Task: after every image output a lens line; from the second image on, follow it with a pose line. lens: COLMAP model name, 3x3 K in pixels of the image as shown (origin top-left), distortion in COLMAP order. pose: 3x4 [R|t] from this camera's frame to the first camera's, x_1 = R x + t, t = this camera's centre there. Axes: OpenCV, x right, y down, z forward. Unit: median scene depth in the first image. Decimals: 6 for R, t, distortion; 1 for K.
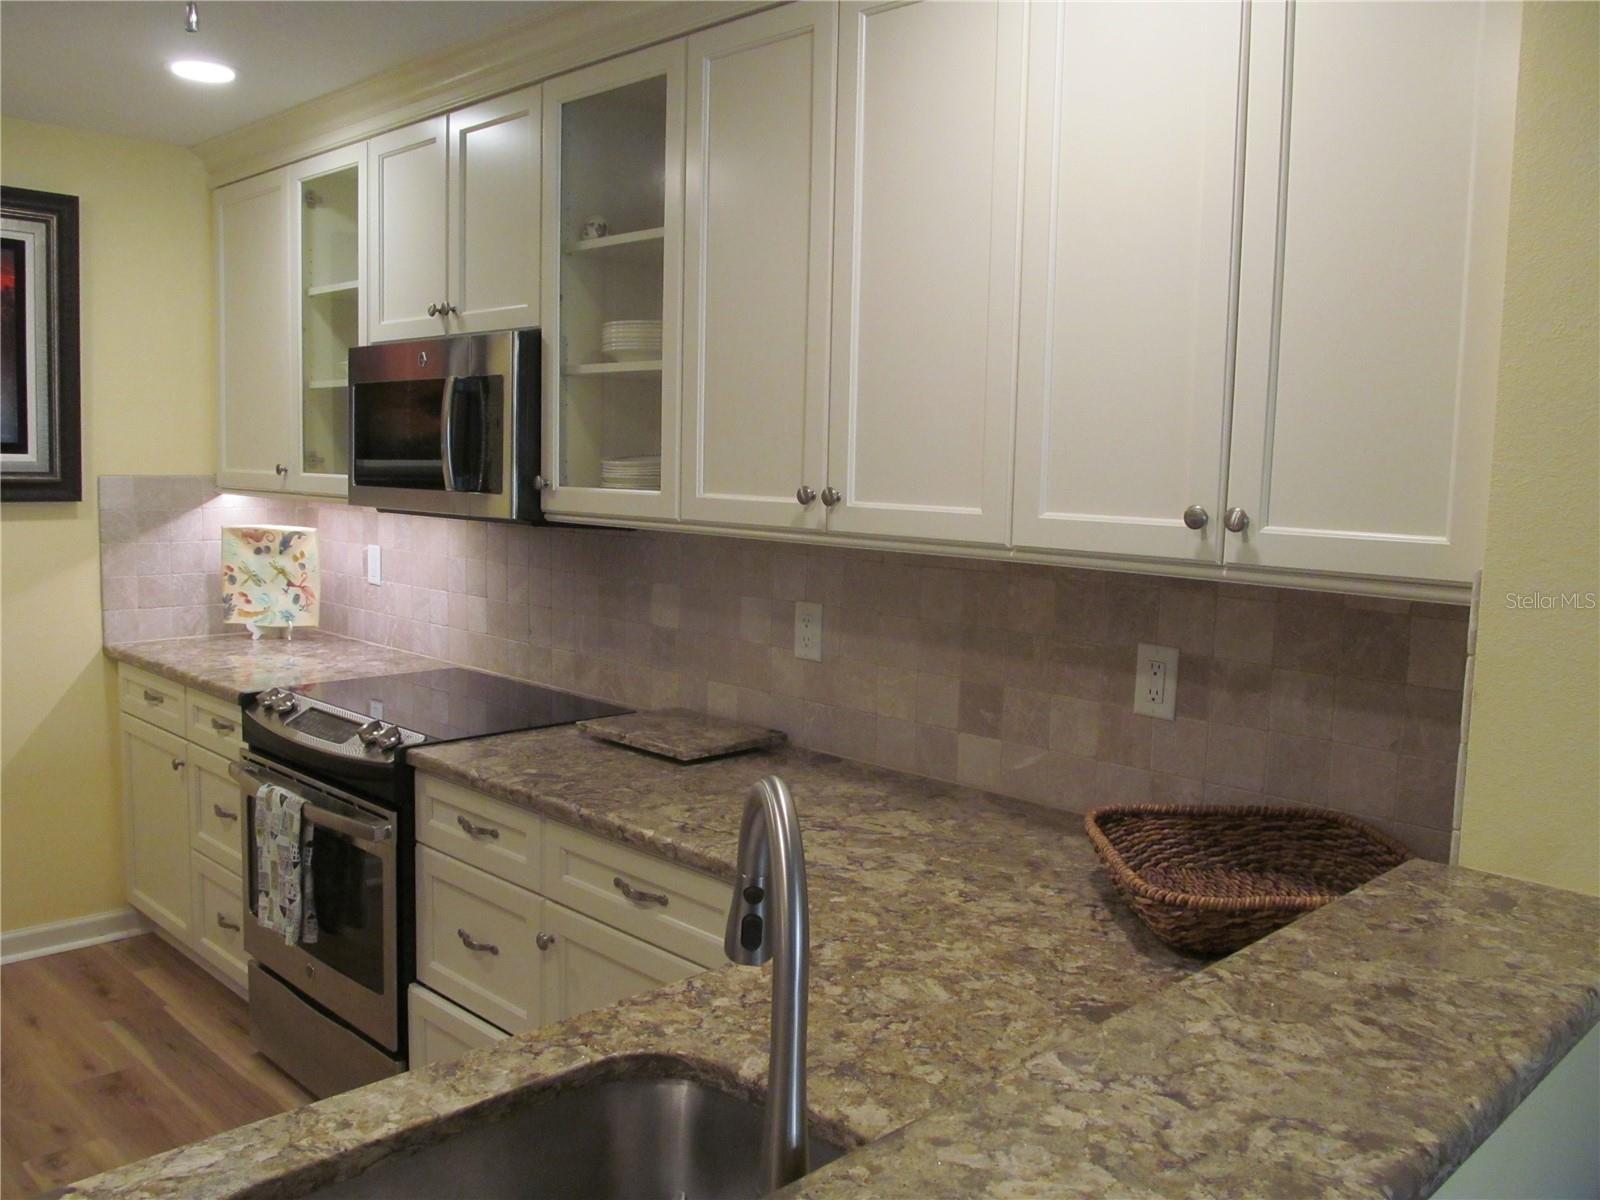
lens RADIAL K [[1322.7, 0, 796.7], [0, 1322.7, 599.4], [0, 0, 1]] dist [-0.064689, 0.027133]
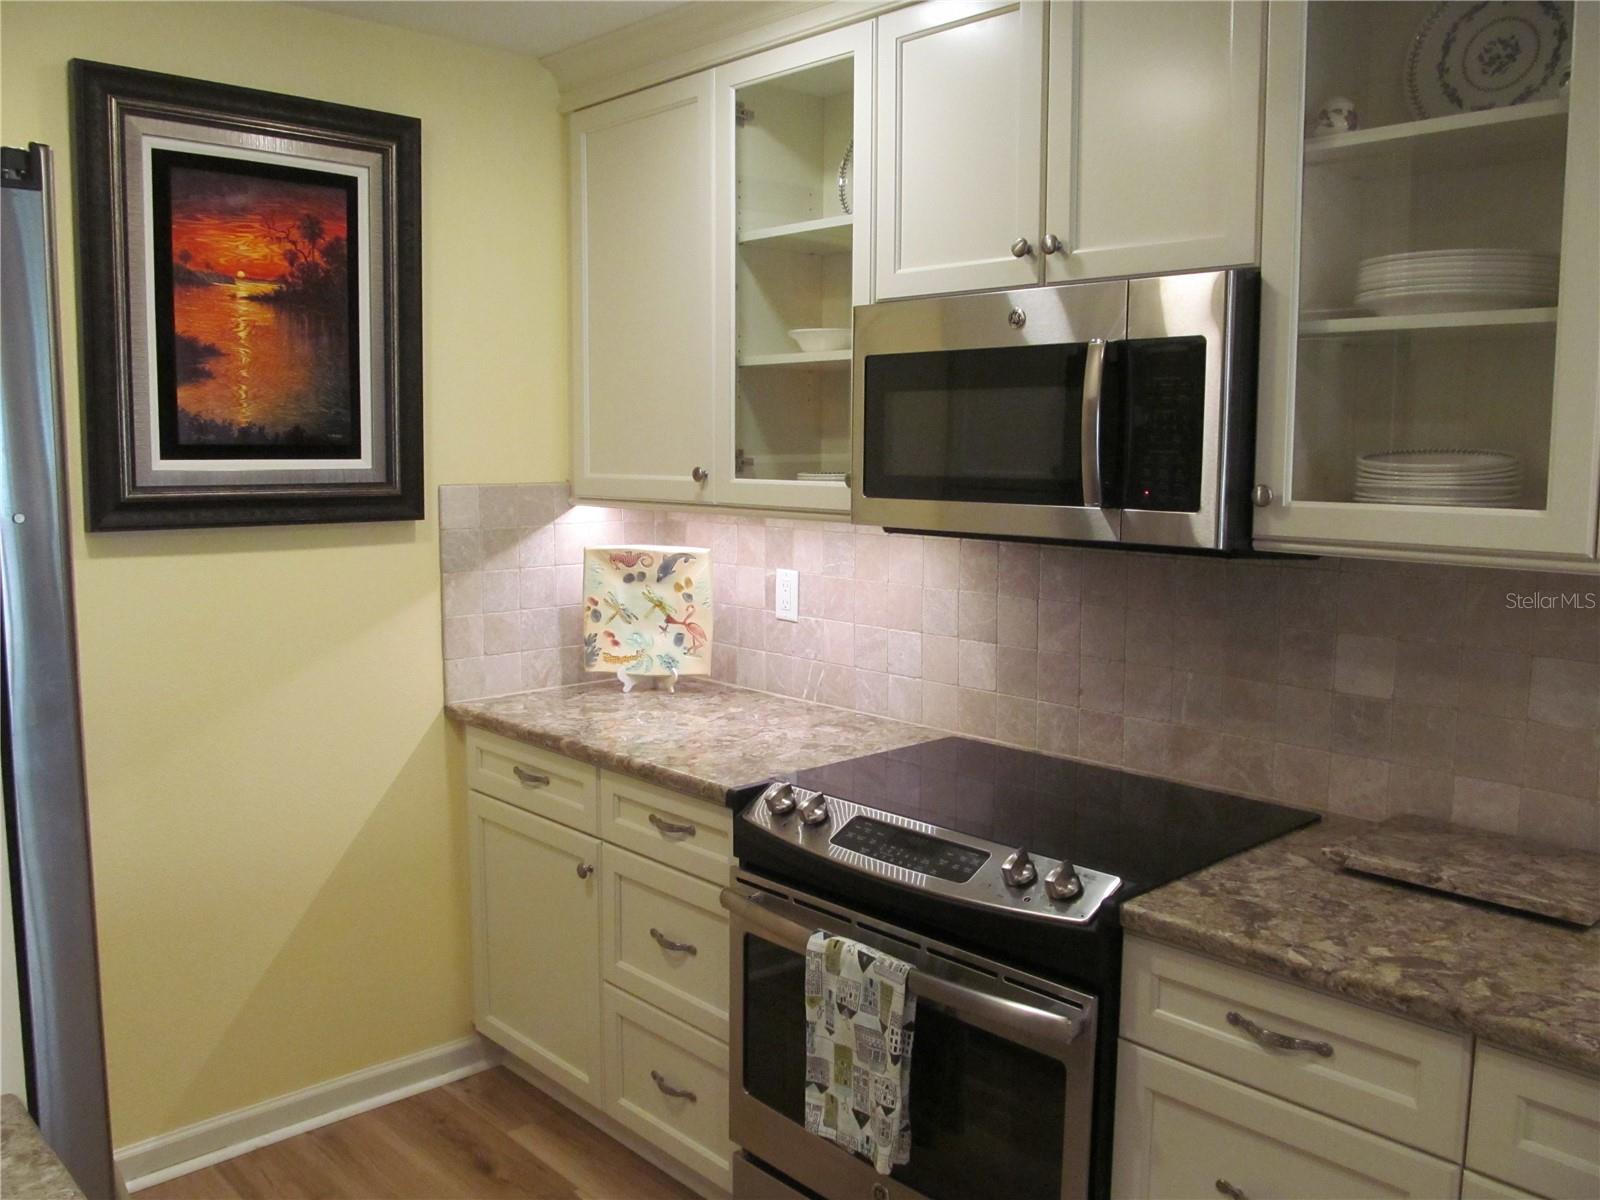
lens RADIAL K [[1322.7, 0, 793.2], [0, 1322.7, 604.4], [0, 0, 1]] dist [-0.064689, 0.027133]
pose [[0.999011, -0.012921, -0.042553, -0.314322], [0.013561, 0.999799, 0.014795, -0.035611], [0.042353, -0.015357, 0.998985, 0.245143]]
